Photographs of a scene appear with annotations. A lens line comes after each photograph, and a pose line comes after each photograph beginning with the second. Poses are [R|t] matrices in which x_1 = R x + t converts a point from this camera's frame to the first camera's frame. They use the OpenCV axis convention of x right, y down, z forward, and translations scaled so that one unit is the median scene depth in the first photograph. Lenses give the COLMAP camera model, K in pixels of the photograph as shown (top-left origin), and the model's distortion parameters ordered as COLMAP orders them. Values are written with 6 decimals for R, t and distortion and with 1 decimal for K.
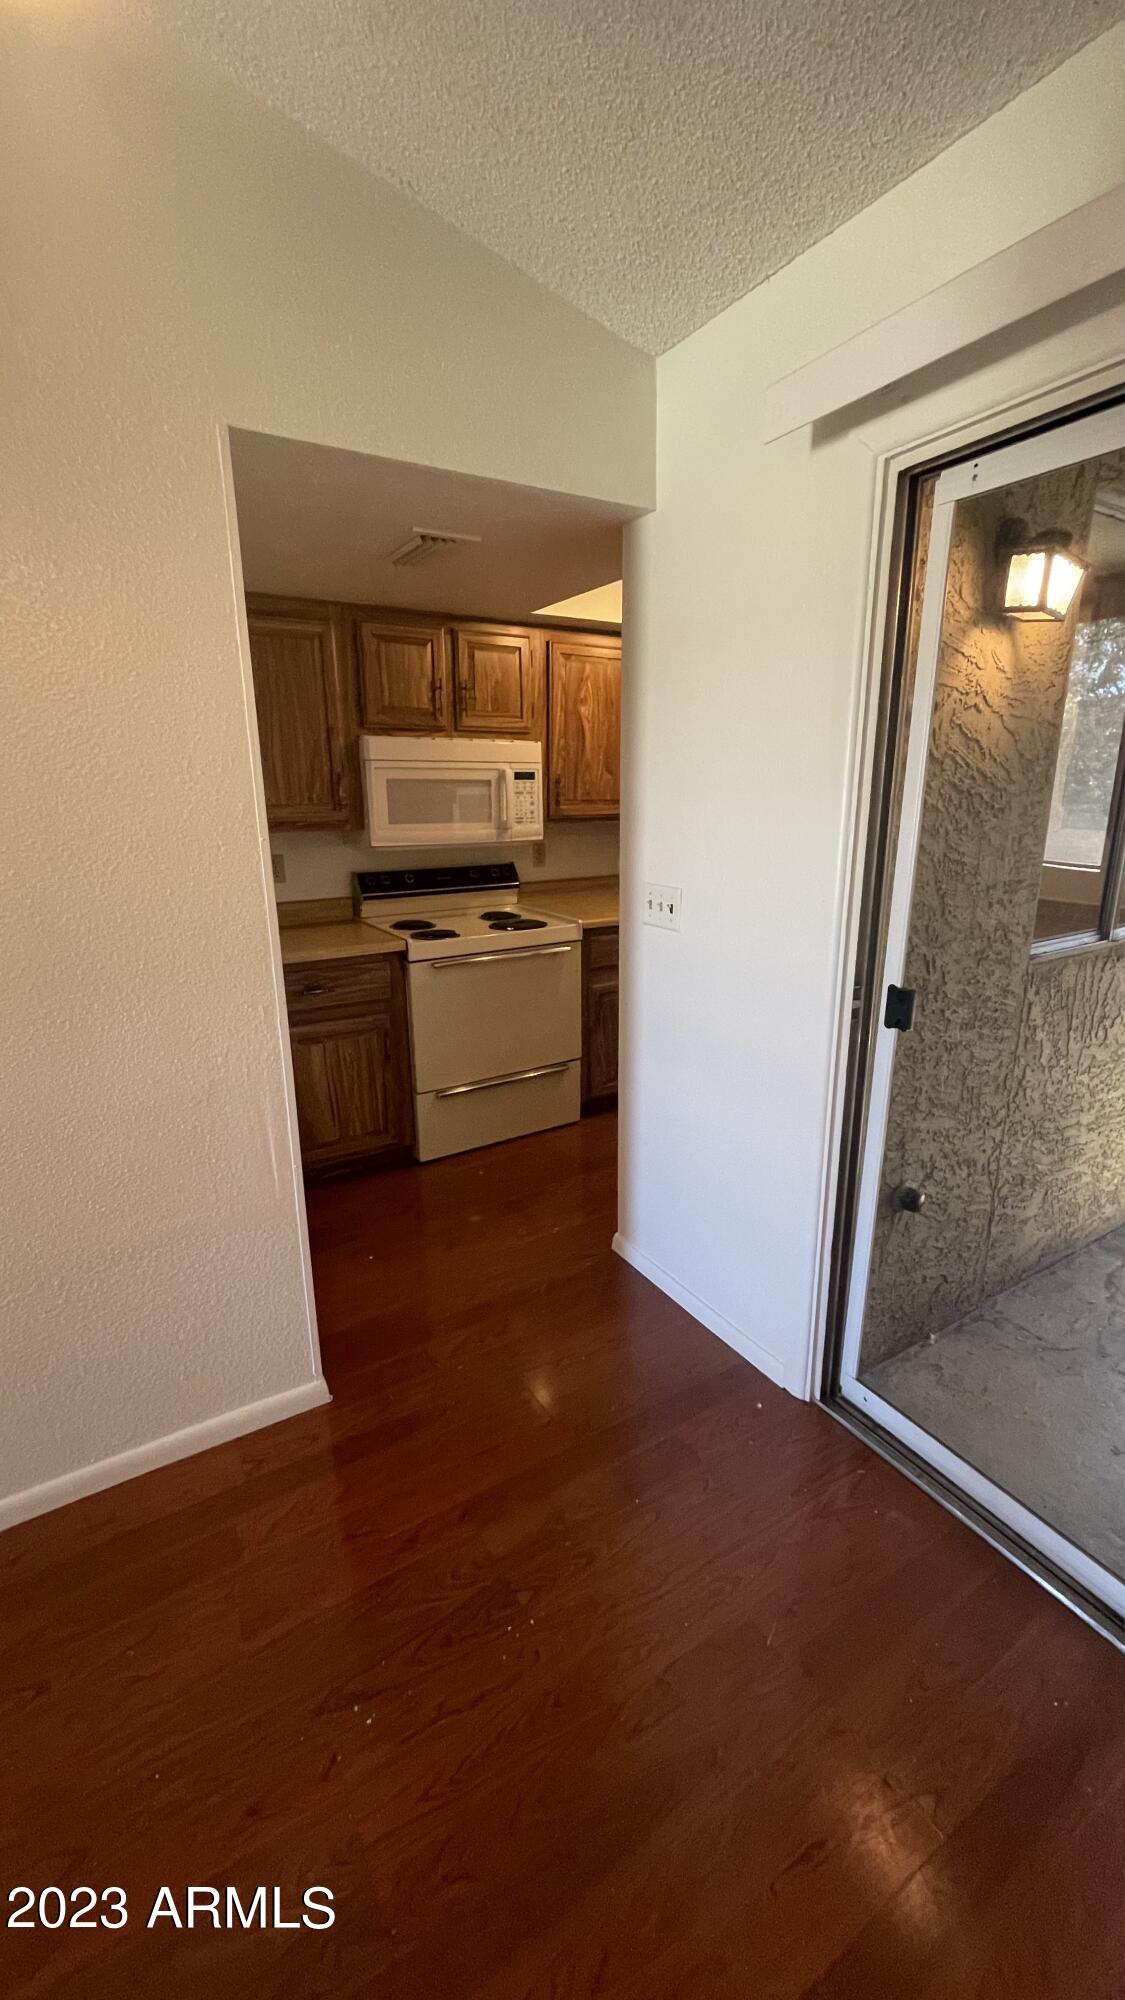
lens RADIAL K [[808.4, 0, 577.5], [0, 808.4, 1004.4], [0, 0, 1]] dist [-0.001810, -0.000447]
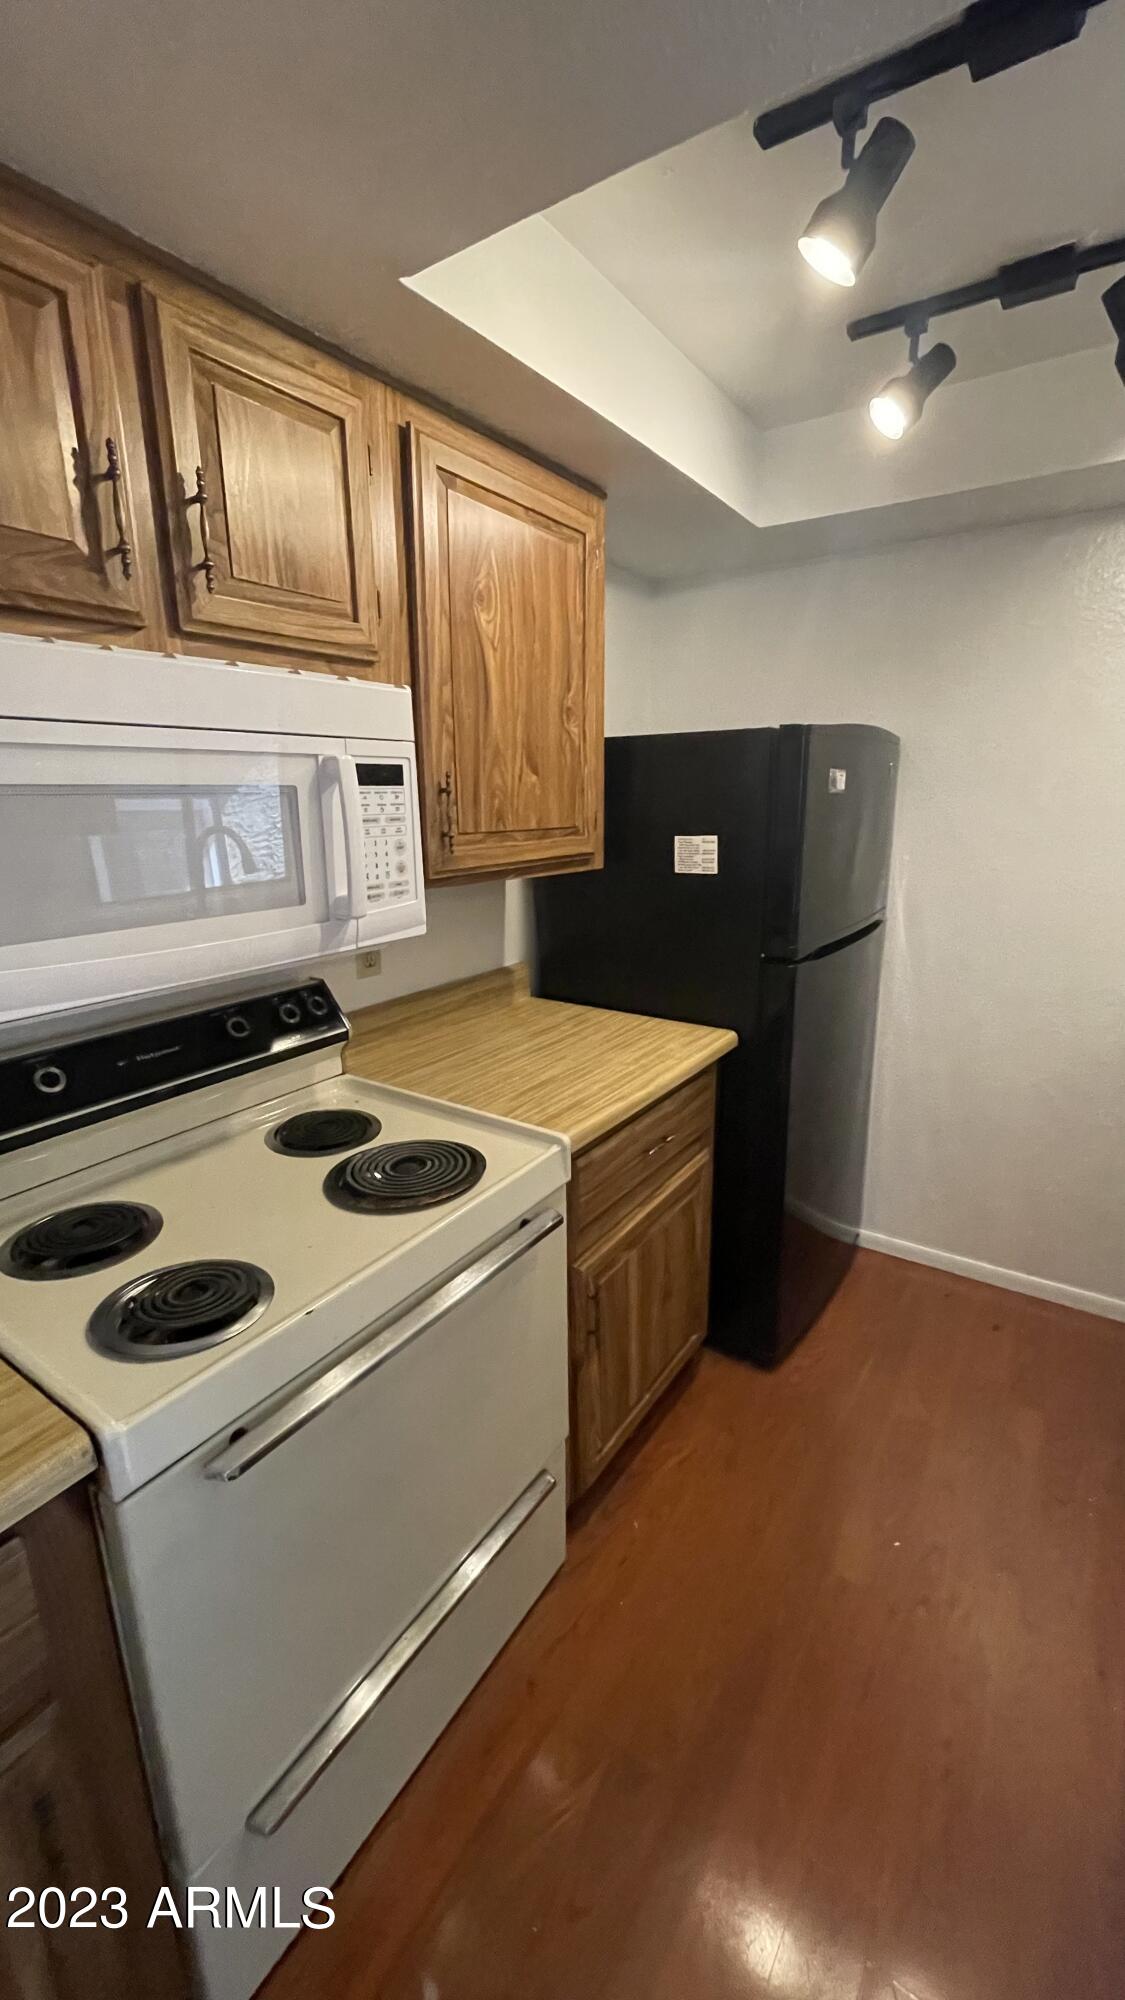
lens RADIAL K [[808.4, 0, 572.8], [0, 808.4, 999.5], [0, 0, 1]] dist [-0.001810, -0.000447]
pose [[0.915079, -0.106251, 0.389026, -0.146401], [0.111154, 0.993753, 0.009955, -0.180708], [-0.387653, 0.034132, 0.921173, 0.650524]]
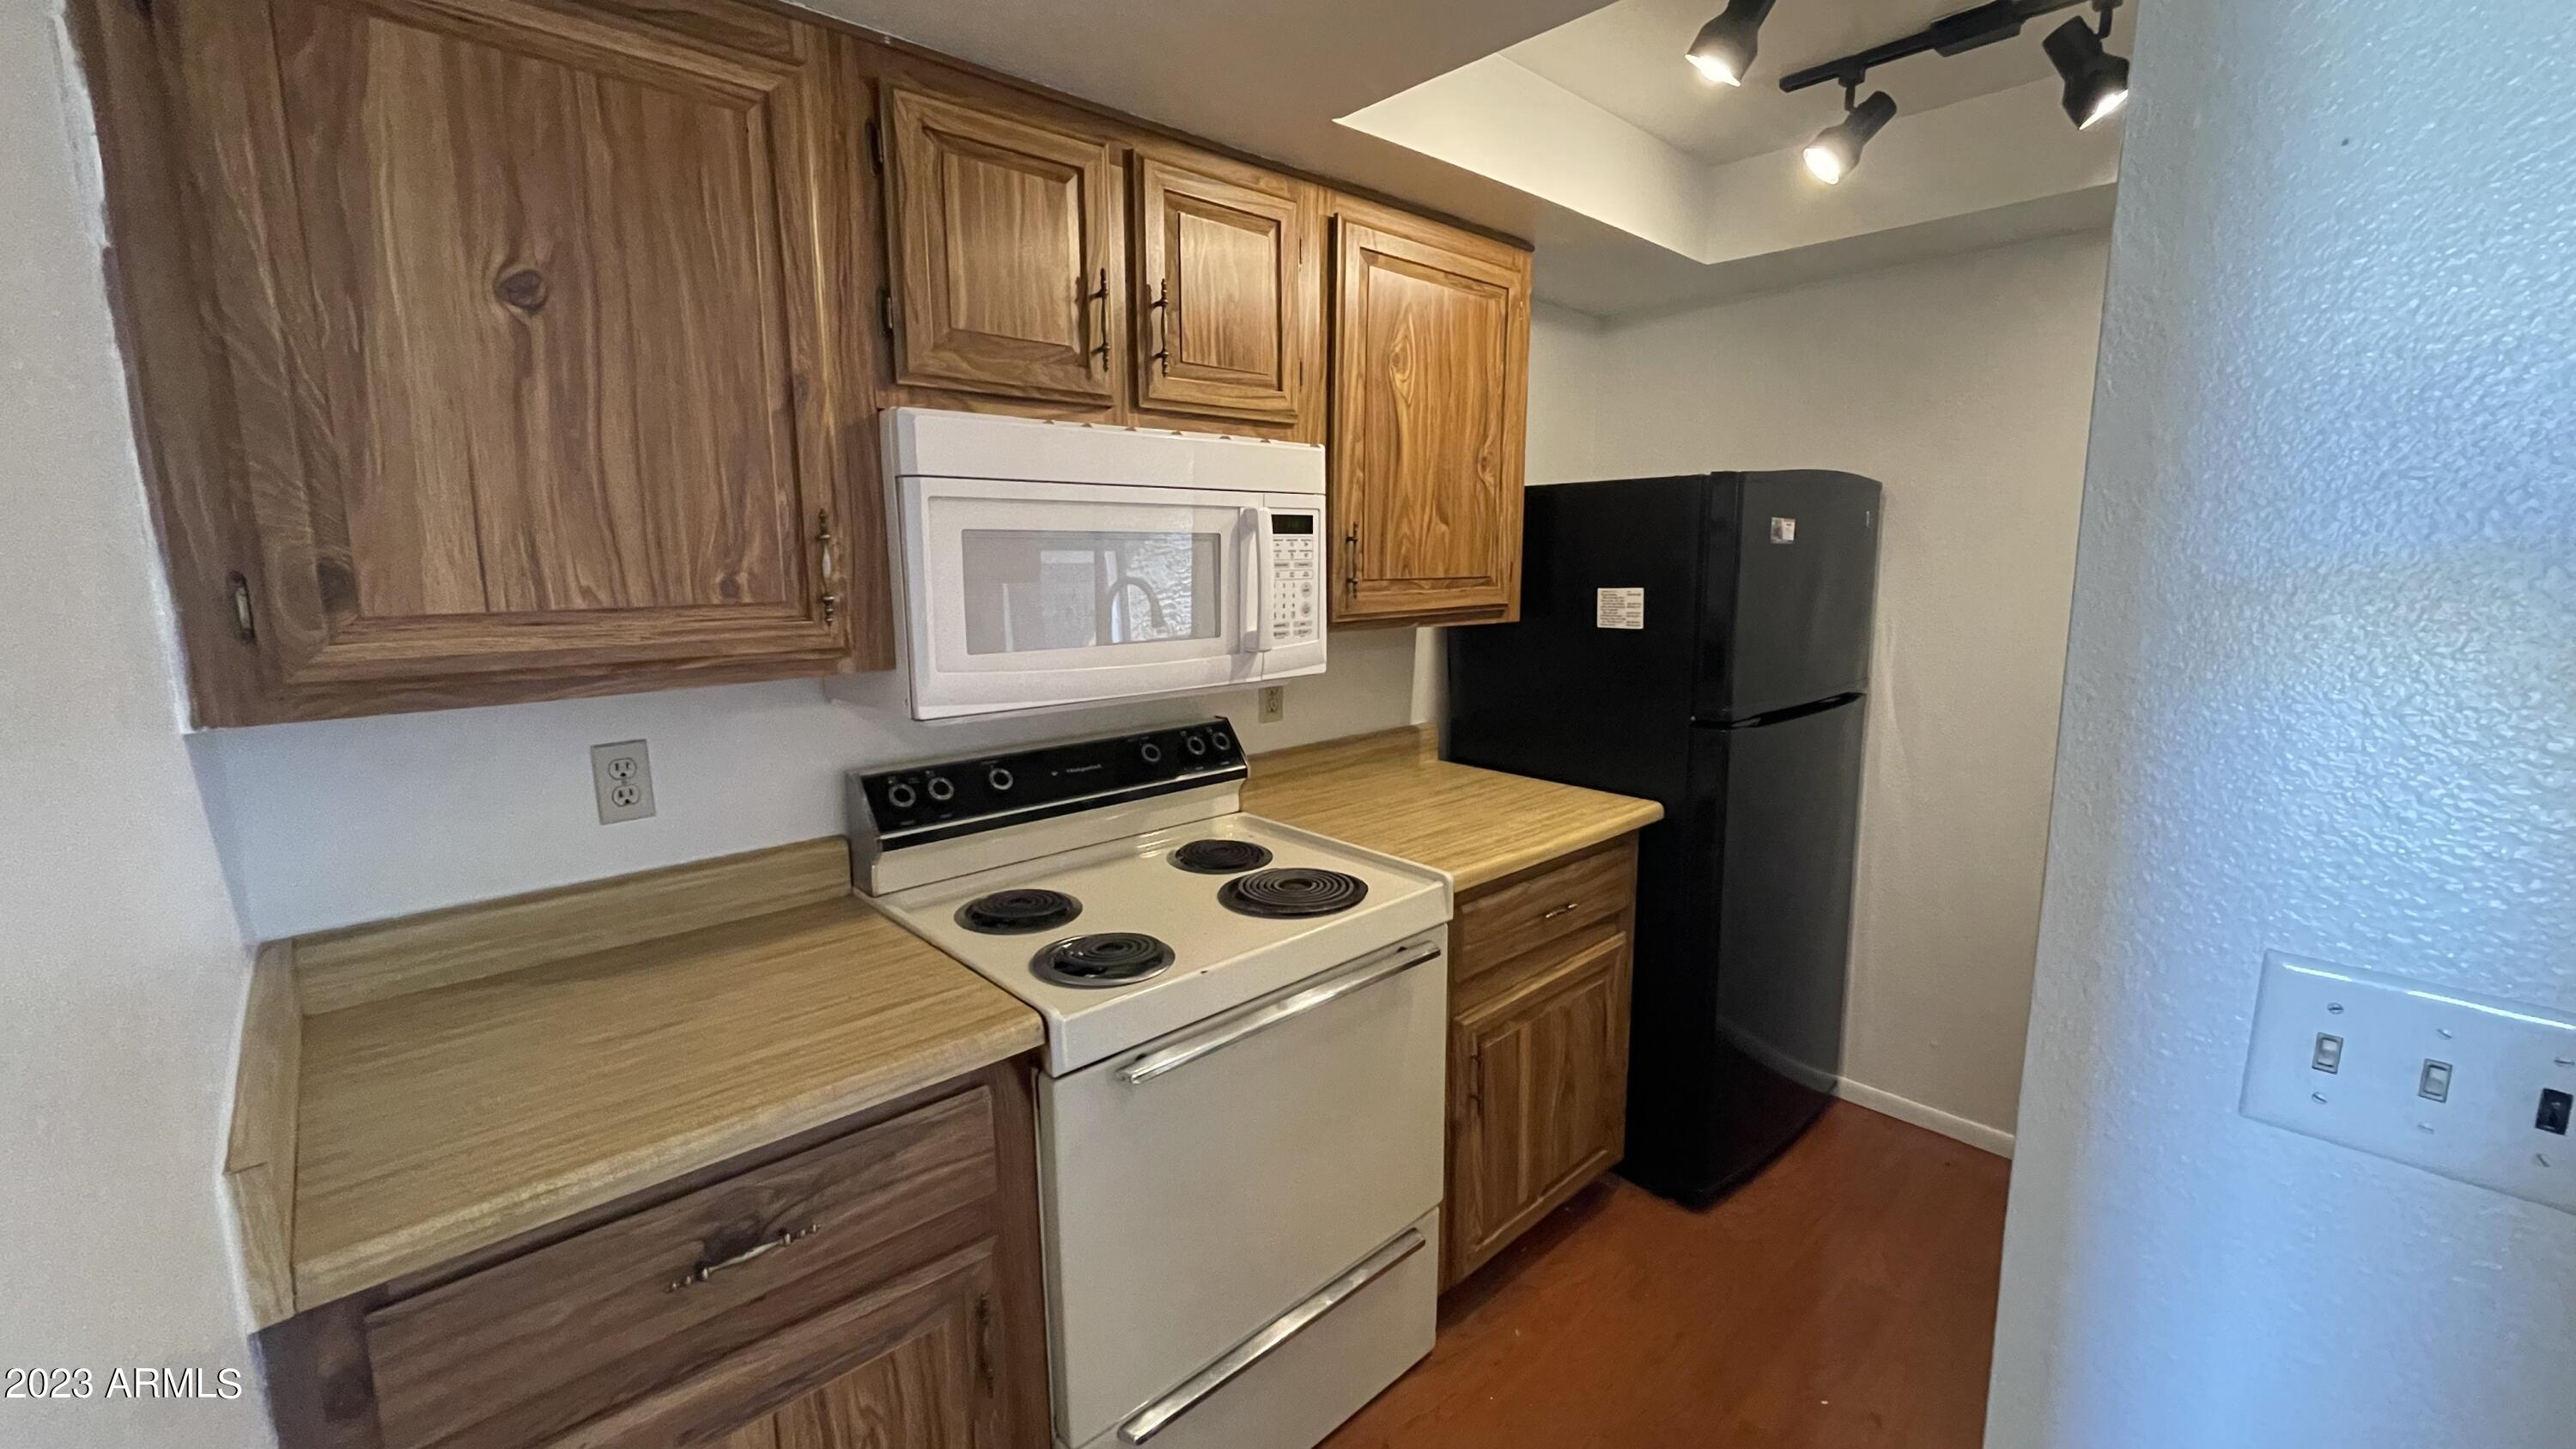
lens RADIAL K [[1041.3, 0, 1288.2], [0, 1041.3, 713.4], [0, 0, 1]] dist [-0.001810, -0.000447]
pose [[0.983982, -0.029659, 0.175782, -0.170313], [0.048284, 0.993545, -0.102647, -0.138782], [-0.171603, 0.109490, 0.979063, 0.513791]]
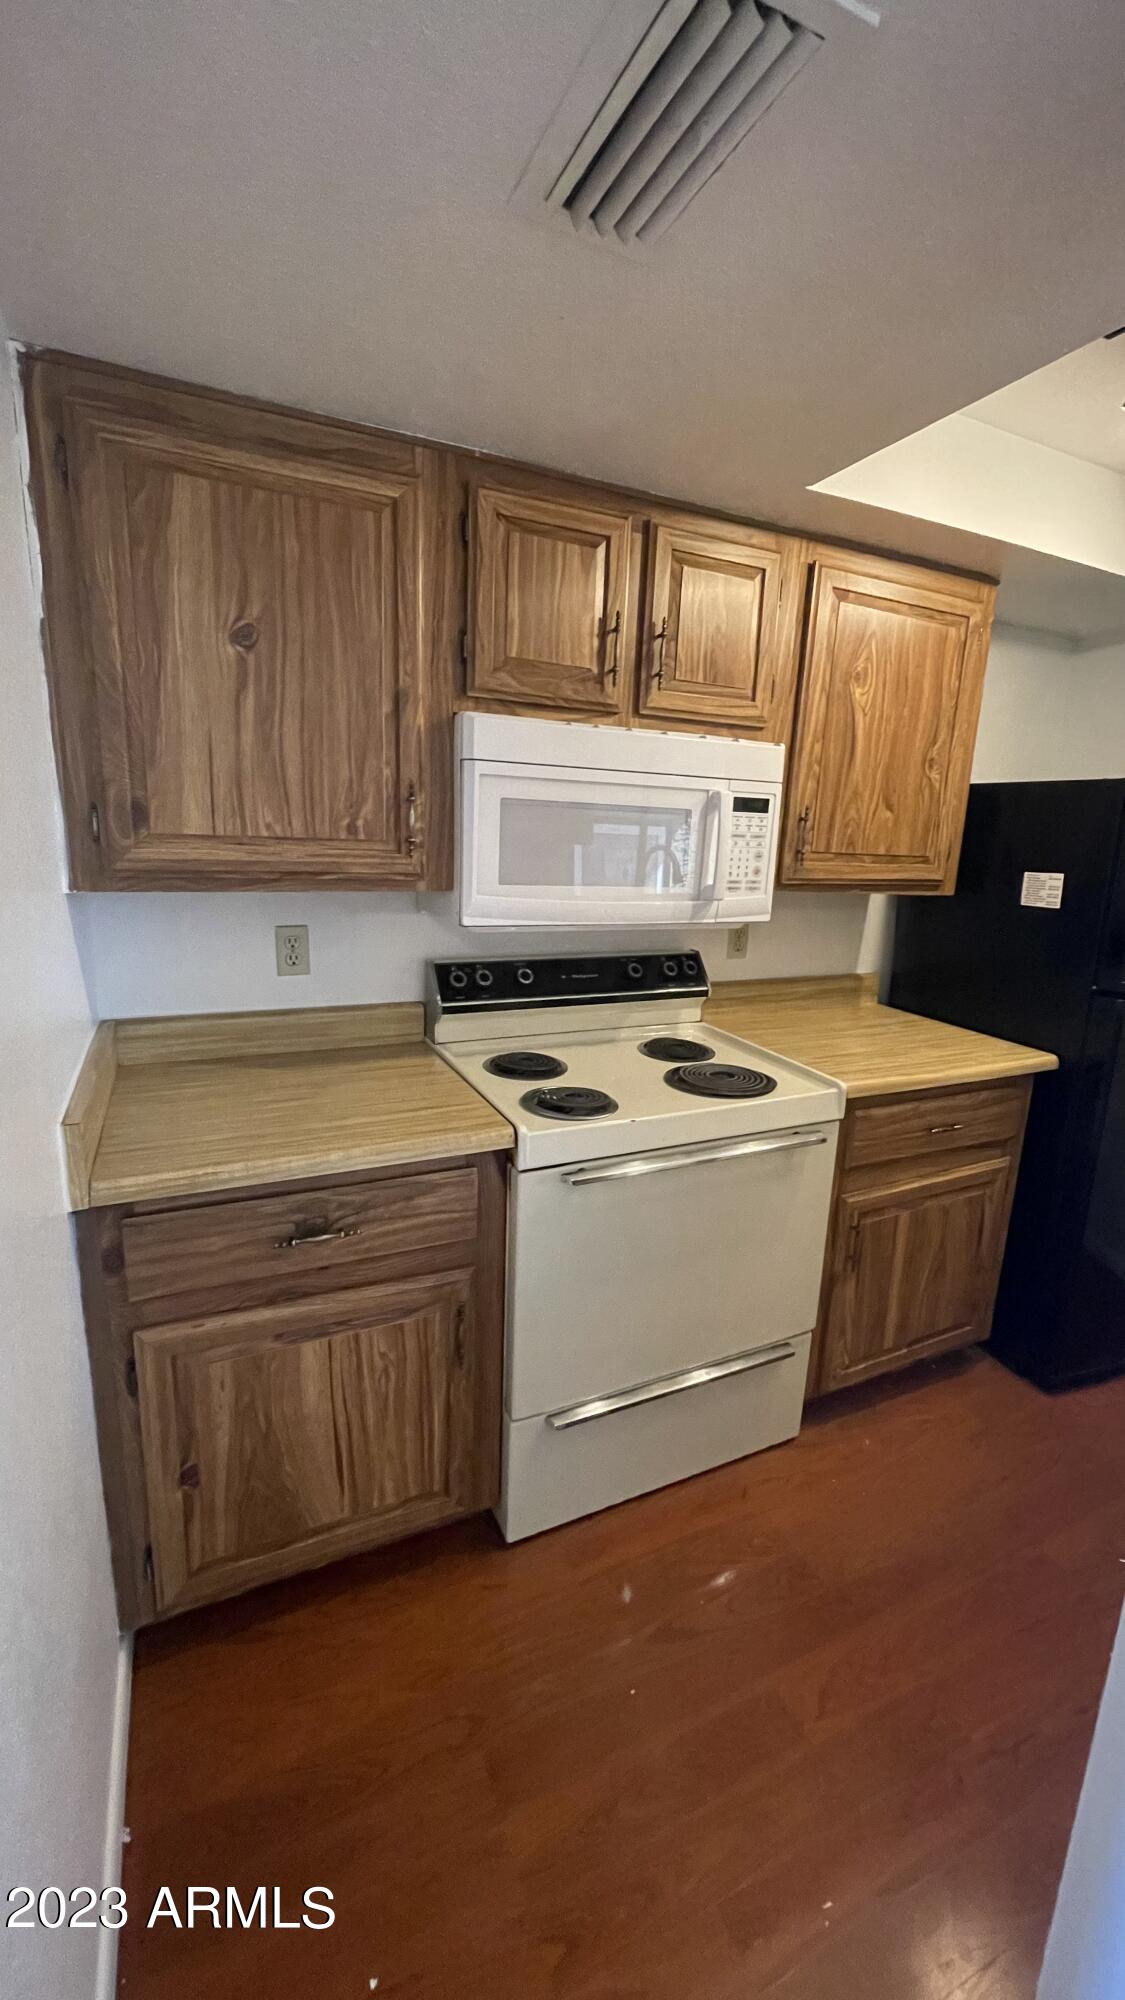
lens RADIAL K [[808.4, 0, 573.5], [0, 808.4, 1001.0], [0, 0, 1]] dist [-0.001810, -0.000447]
pose [[0.991233, 0.070105, -0.111994, -0.118366], [-0.075591, 0.996100, -0.045506, -0.123872], [0.108367, 0.053573, 0.992666, 0.477376]]
